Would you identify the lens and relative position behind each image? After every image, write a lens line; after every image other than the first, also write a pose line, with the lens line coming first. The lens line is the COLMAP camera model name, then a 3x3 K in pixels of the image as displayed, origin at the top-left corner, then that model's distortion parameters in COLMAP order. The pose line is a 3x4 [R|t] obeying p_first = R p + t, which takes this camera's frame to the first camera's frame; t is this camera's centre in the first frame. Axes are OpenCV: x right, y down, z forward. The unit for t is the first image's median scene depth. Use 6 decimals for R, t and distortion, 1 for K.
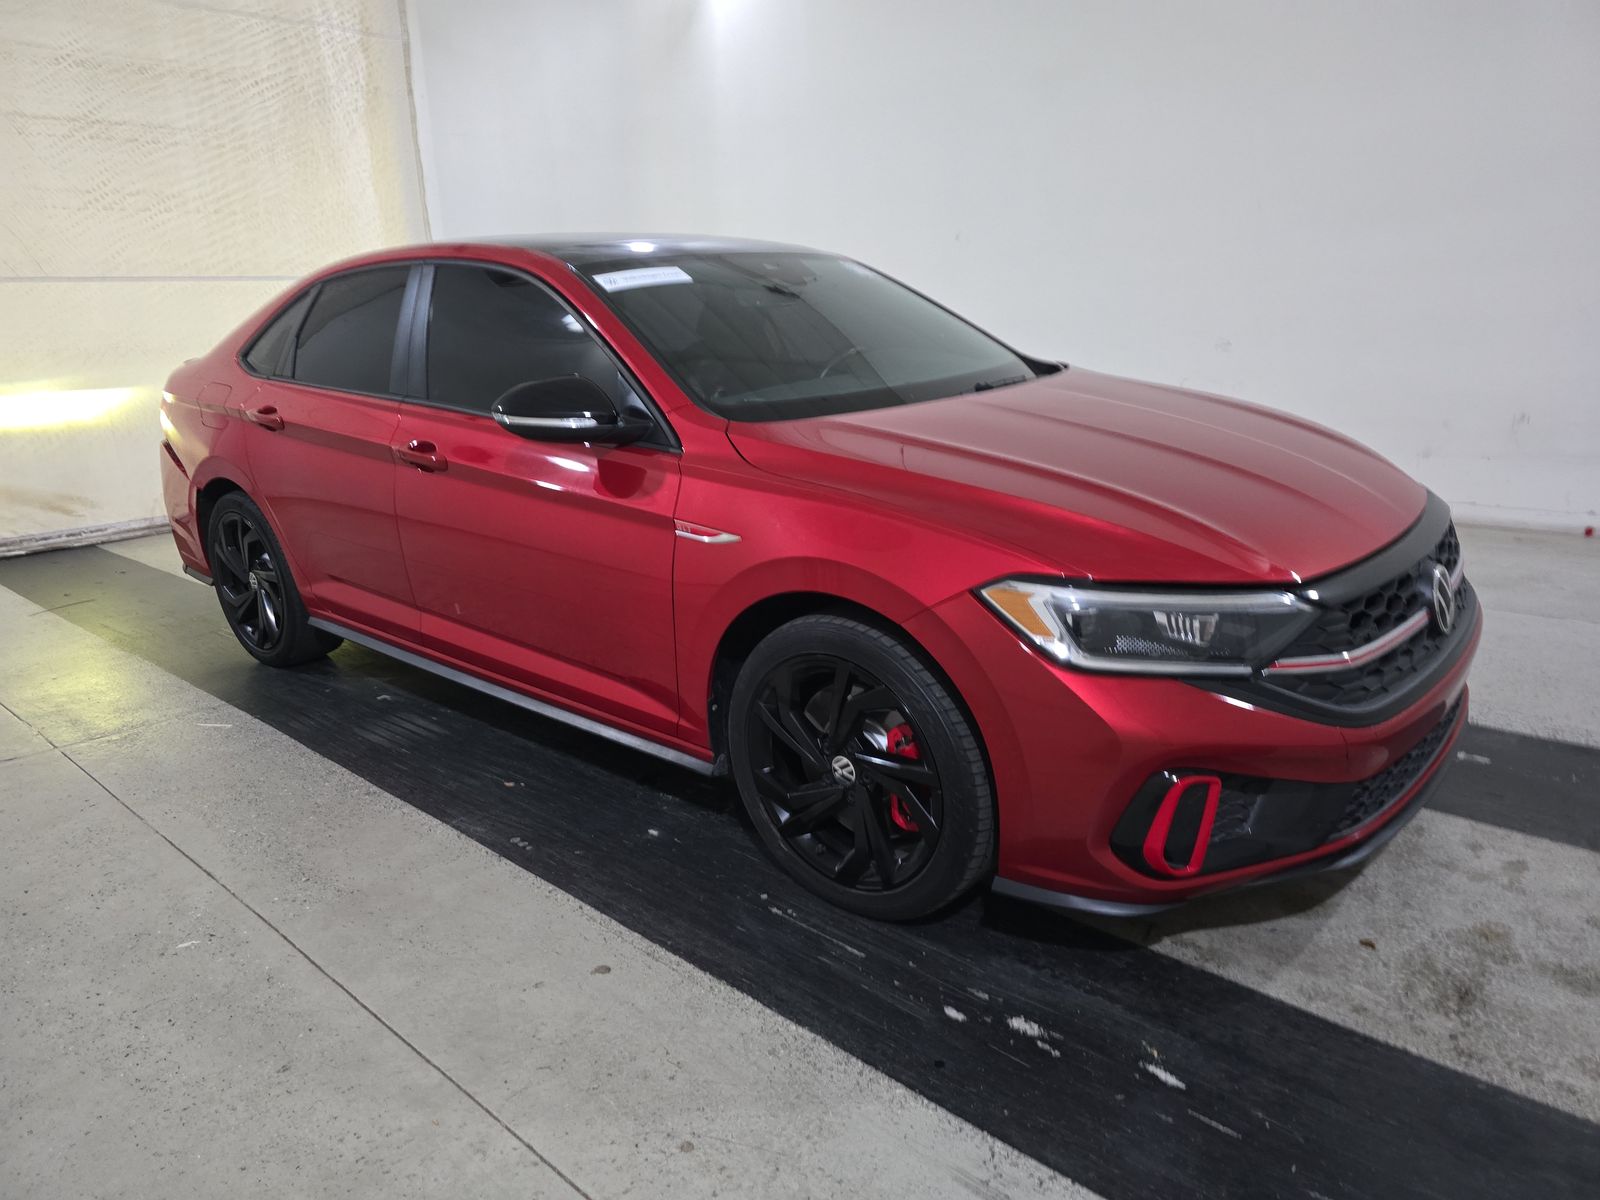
lens RADIAL K [[1056.2, 0, 802.5], [0, 1056.2, 604.7], [0, 0, 1]] dist [0.015352, -0.019290]
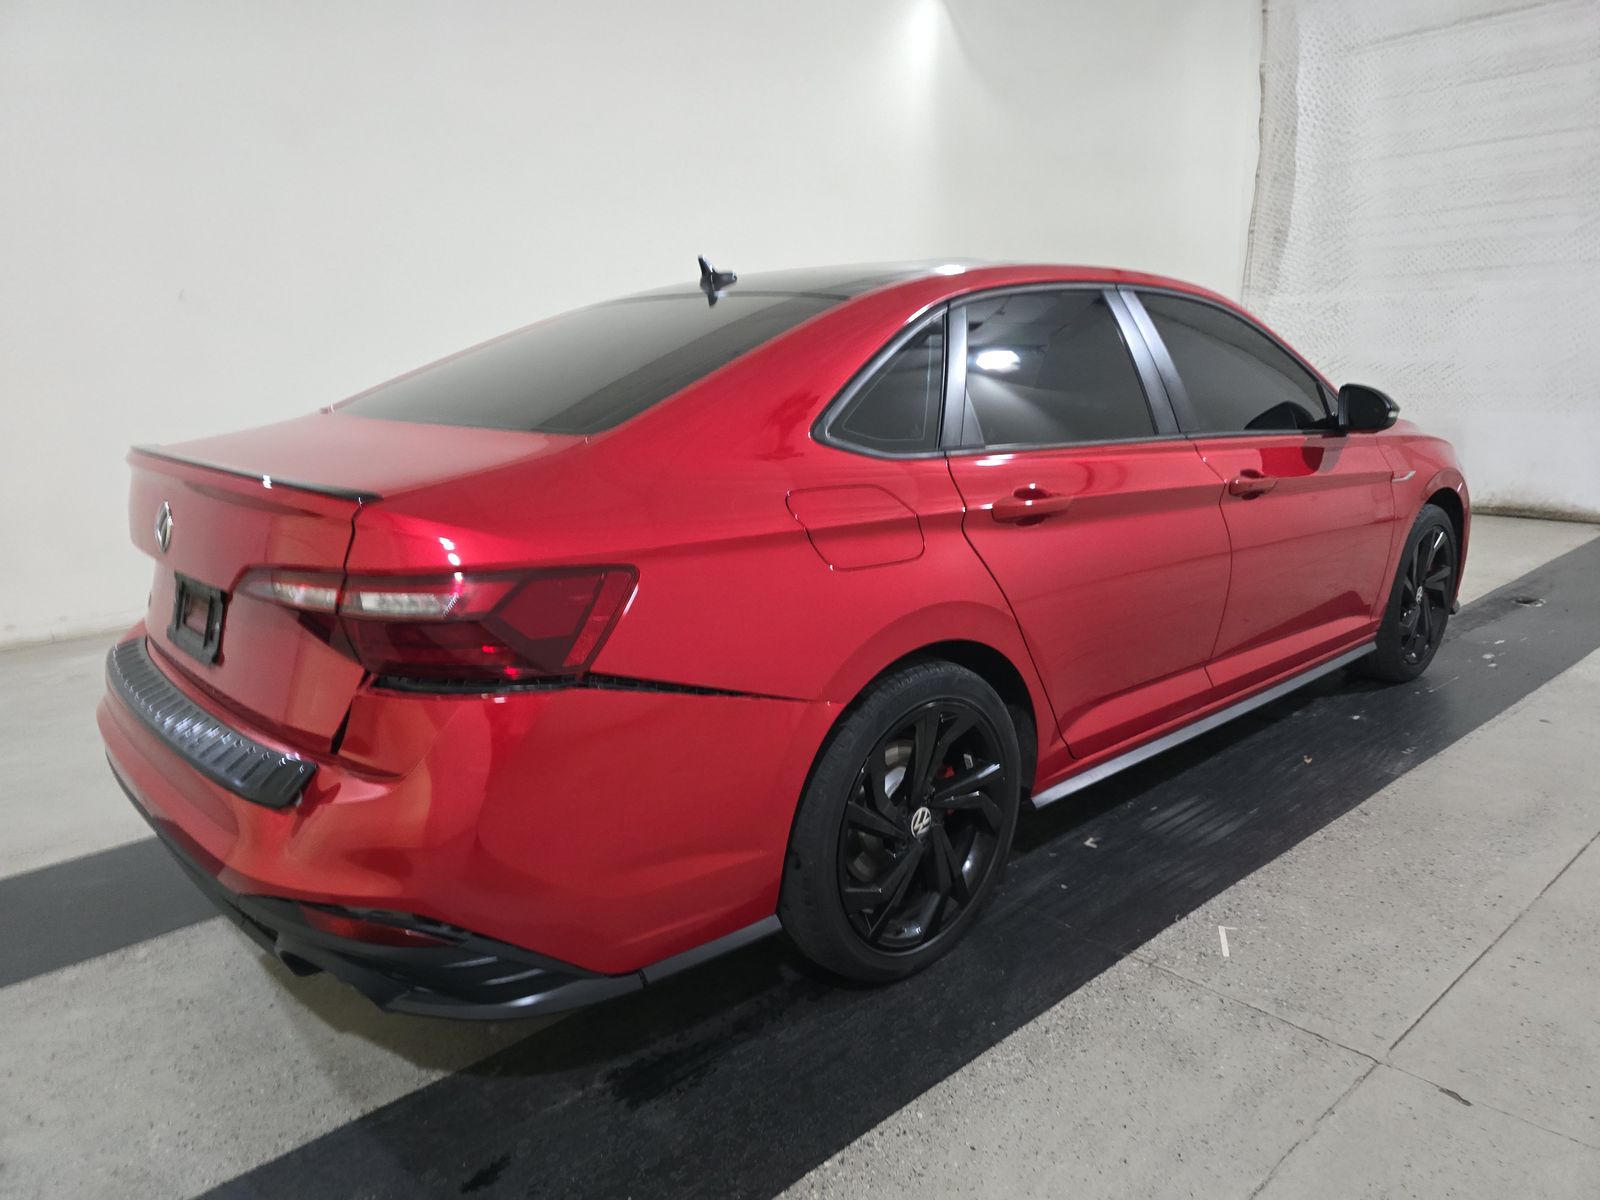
lens RADIAL K [[1056.2, 0, 795.8], [0, 1056.2, 605.1], [0, 0, 1]] dist [0.015352, -0.019290]
pose [[0.140404, -0.193928, 0.970916, -1.309698], [0.294242, 0.944498, 0.146101, -0.285462], [-0.945362, 0.265171, 0.189673, 1.175053]]
